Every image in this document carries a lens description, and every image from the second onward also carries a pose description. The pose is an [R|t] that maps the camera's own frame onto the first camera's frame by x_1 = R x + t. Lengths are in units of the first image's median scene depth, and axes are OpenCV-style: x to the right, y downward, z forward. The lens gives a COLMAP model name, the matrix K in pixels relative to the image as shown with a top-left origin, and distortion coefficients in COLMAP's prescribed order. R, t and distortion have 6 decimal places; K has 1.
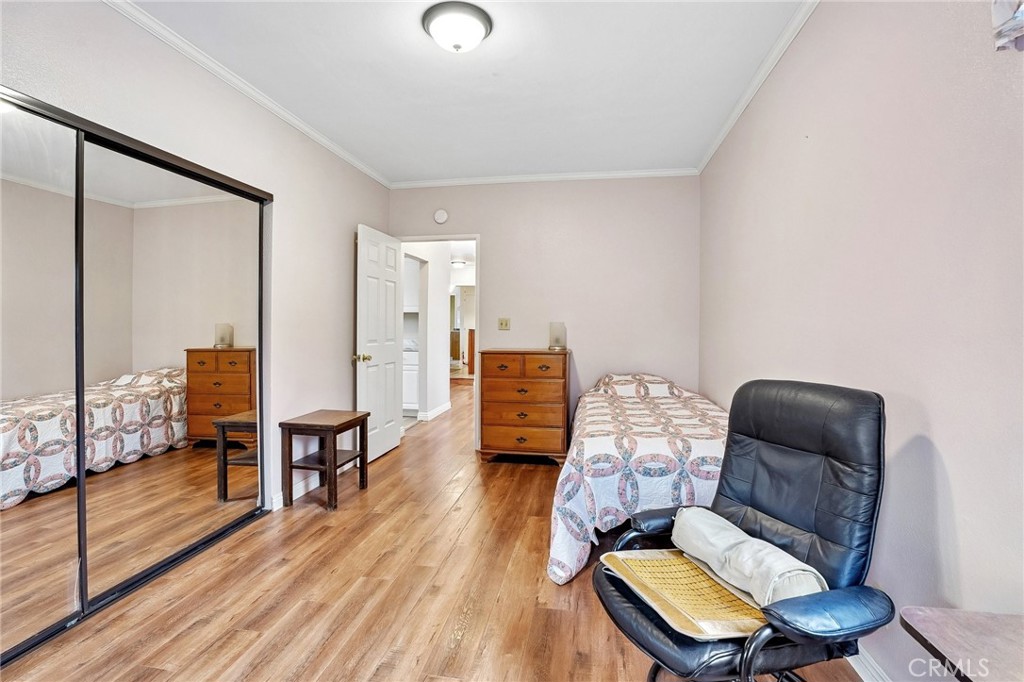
lens RADIAL K [[477.8, 0, 509.6], [0, 477.8, 334.3], [0, 0, 1]] dist [-0.060688, 0.019901]
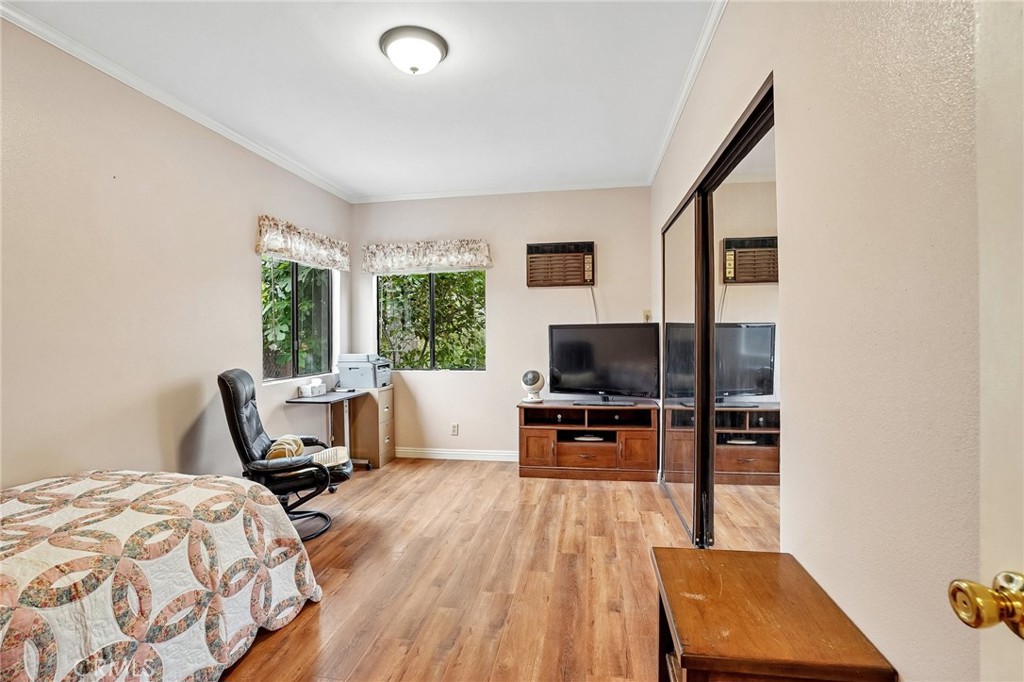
lens RADIAL K [[477.8, 0, 509.6], [0, 477.8, 334.3], [0, 0, 1]] dist [-0.060688, 0.019901]
pose [[-0.999938, 0.004439, -0.010177, -0.311304], [0.004361, 0.999961, 0.007661, -0.030583], [0.010211, 0.007616, -0.999919, 2.051110]]
